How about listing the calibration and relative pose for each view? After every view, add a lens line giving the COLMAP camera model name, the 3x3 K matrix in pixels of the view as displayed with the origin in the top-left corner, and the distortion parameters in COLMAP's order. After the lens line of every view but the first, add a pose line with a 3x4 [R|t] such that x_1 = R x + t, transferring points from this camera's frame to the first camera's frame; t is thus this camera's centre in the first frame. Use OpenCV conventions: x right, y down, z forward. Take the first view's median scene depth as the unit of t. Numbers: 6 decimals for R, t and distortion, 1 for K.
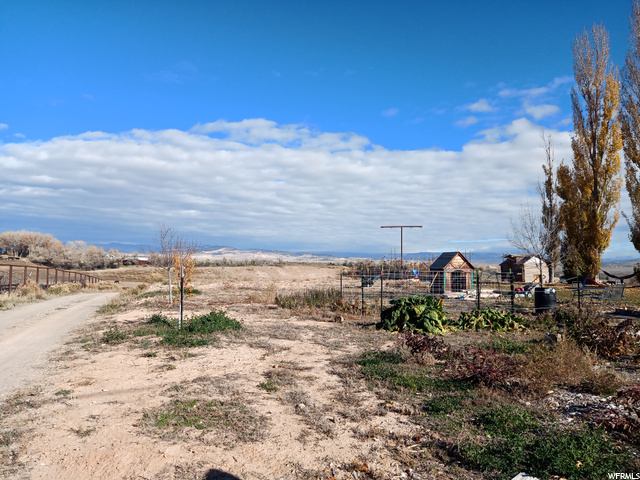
lens RADIAL K [[472.0, 0, 322.1], [0, 472.0, 240.6], [0, 0, 1]] dist [0.045327, -0.031689]
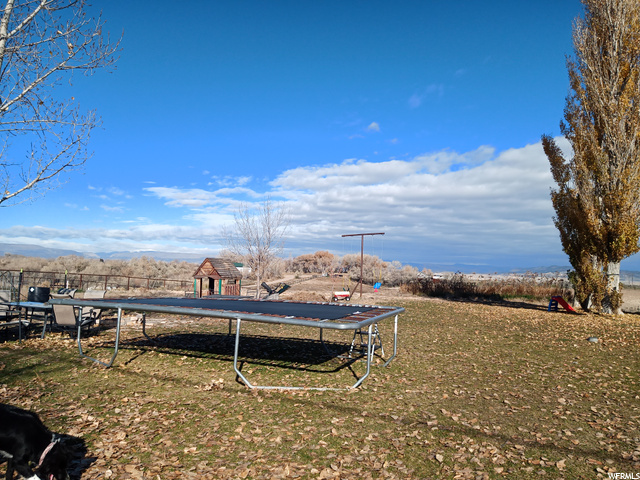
lens RADIAL K [[472.0, 0, 322.9], [0, 472.0, 239.5], [0, 0, 1]] dist [0.045327, -0.031689]
pose [[0.764289, -0.037801, -0.643765, 0.467425], [0.008114, 0.998765, -0.049013, 0.015984], [0.644823, 0.032236, 0.763652, 0.181118]]
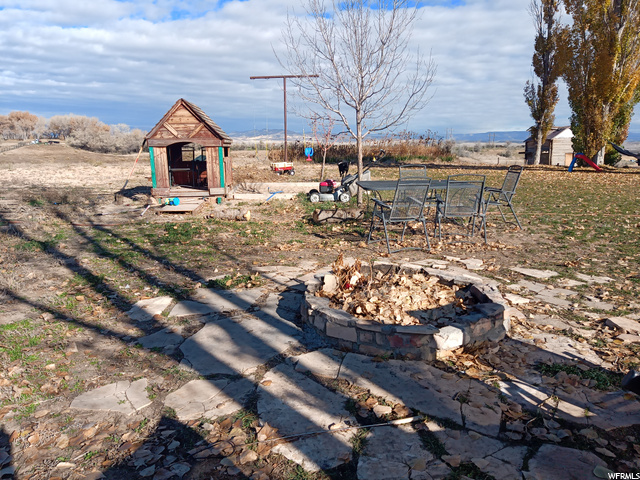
lens RADIAL K [[472.0, 0, 322.9], [0, 472.0, 244.4], [0, 0, 1]] dist [0.045327, -0.031689]
pose [[0.991356, 0.017975, -0.129960, 0.209915], [0.014962, 0.968619, 0.248101, 0.020695], [0.130341, -0.247900, 0.959977, 0.243168]]
